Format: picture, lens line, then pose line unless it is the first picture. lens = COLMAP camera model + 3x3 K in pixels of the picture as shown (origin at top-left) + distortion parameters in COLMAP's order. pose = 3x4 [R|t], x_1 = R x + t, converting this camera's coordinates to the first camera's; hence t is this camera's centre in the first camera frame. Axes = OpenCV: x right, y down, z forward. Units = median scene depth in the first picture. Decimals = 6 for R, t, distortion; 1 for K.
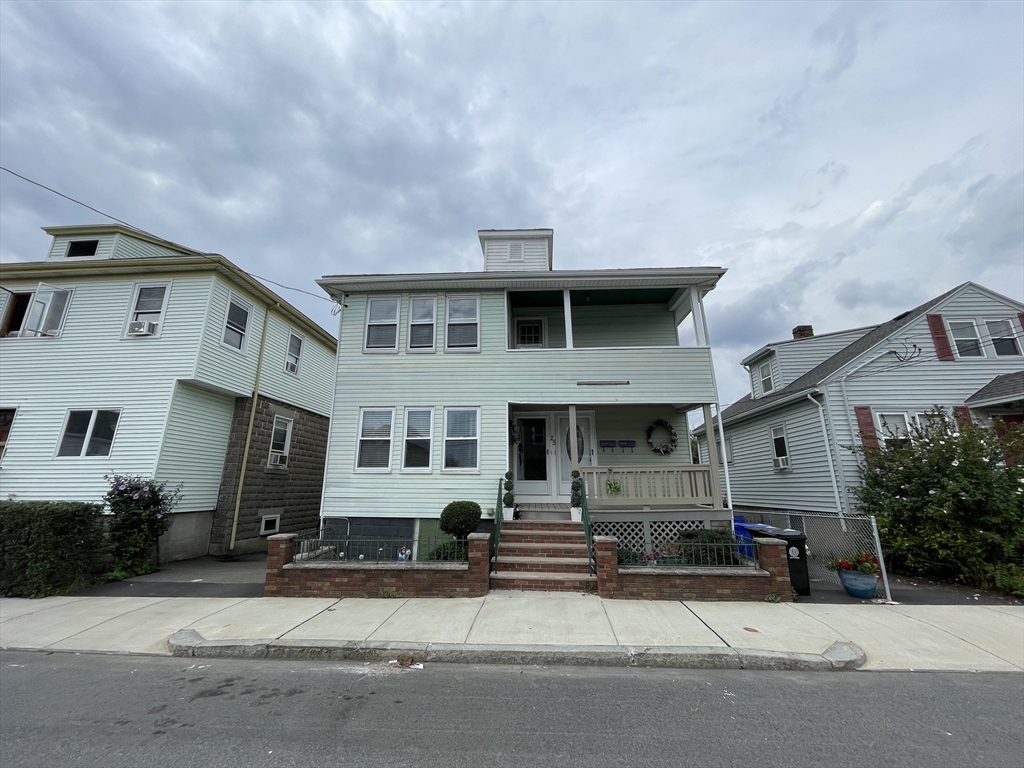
lens RADIAL K [[416.6, 0, 509.2], [0, 416.6, 380.0], [0, 0, 1]] dist [-0.001634, 0.000212]
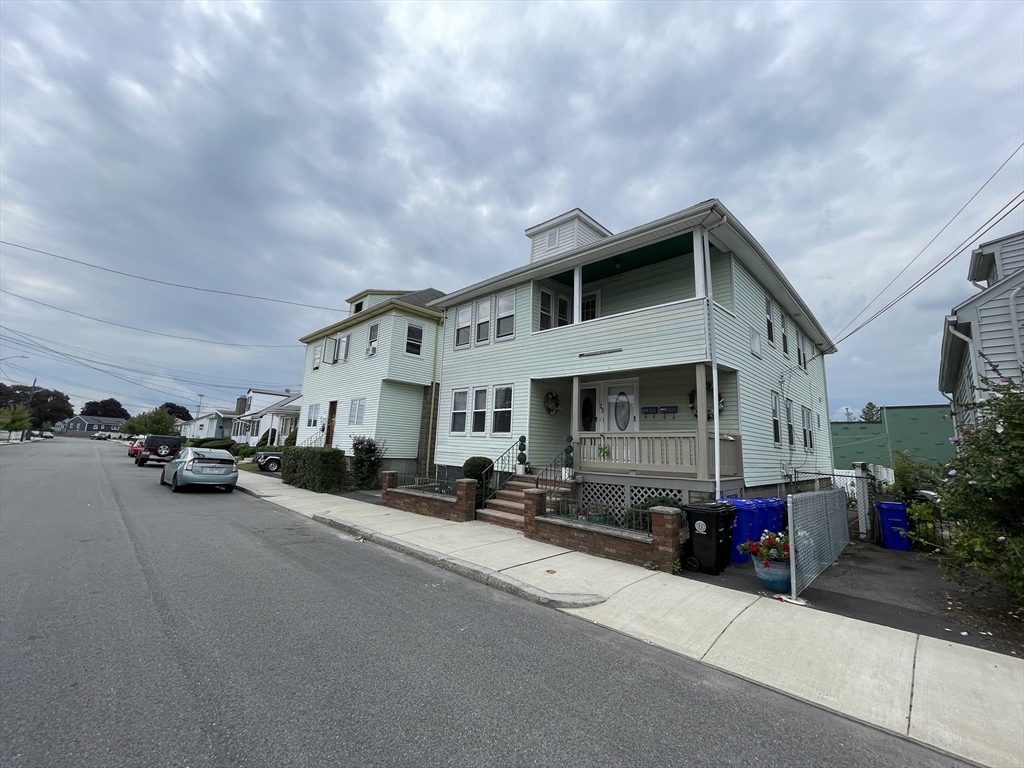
lens RADIAL K [[416.6, 0, 509.2], [0, 416.6, 380.0], [0, 0, 1]] dist [-0.001634, 0.000212]
pose [[0.757670, -0.075249, -0.648285, 0.757154], [0.123171, 0.991967, 0.028812, 0.017534], [0.640909, -0.101680, 0.760853, 0.062564]]
